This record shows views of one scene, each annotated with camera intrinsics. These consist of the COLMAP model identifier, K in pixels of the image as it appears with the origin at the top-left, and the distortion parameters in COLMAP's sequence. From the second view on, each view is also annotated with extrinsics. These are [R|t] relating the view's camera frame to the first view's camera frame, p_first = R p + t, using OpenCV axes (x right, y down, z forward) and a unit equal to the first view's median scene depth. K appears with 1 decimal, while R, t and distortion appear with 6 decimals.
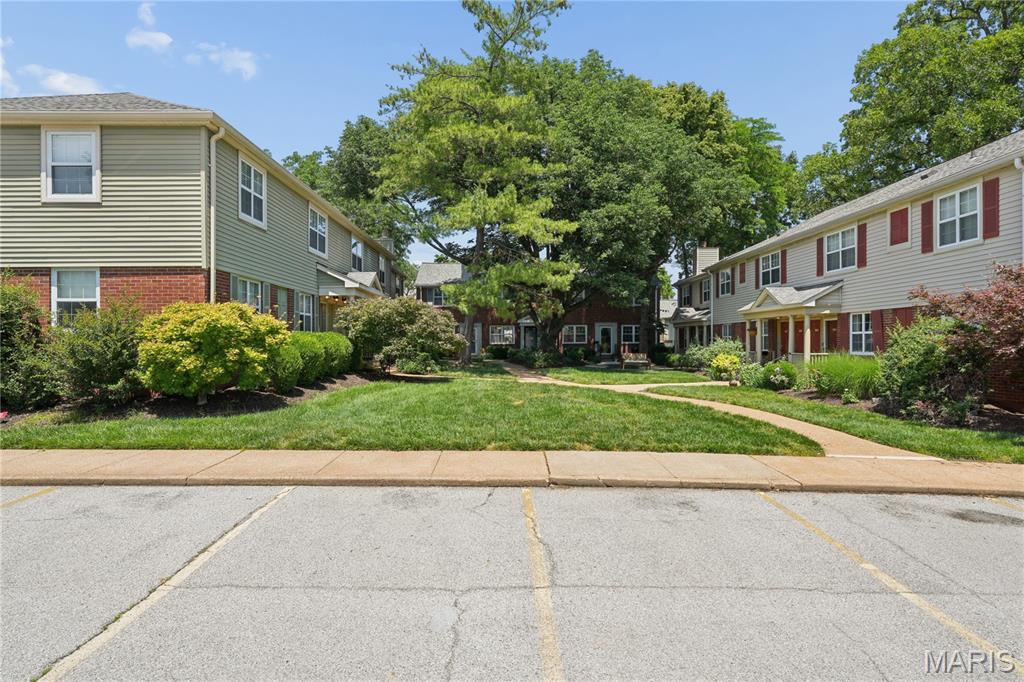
lens RADIAL K [[611.6, 0, 511.7], [0, 611.6, 339.6], [0, 0, 1]] dist [0.001207, 0.000237]
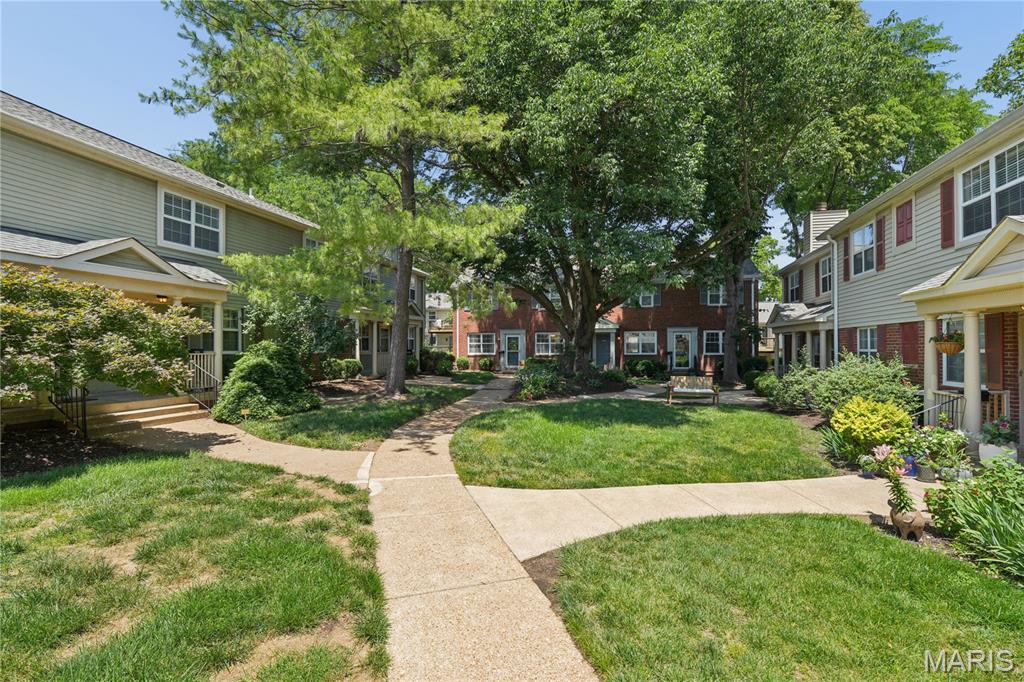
lens RADIAL K [[494.0, 0, 509.1], [0, 494.0, 335.8], [0, 0, 1]] dist [-0.001983, -0.000770]
pose [[0.962036, -0.003102, -0.272904, 0.155635], [-0.001354, 0.999869, -0.016140, -0.010031], [0.272919, 0.015897, 0.961906, 0.462036]]
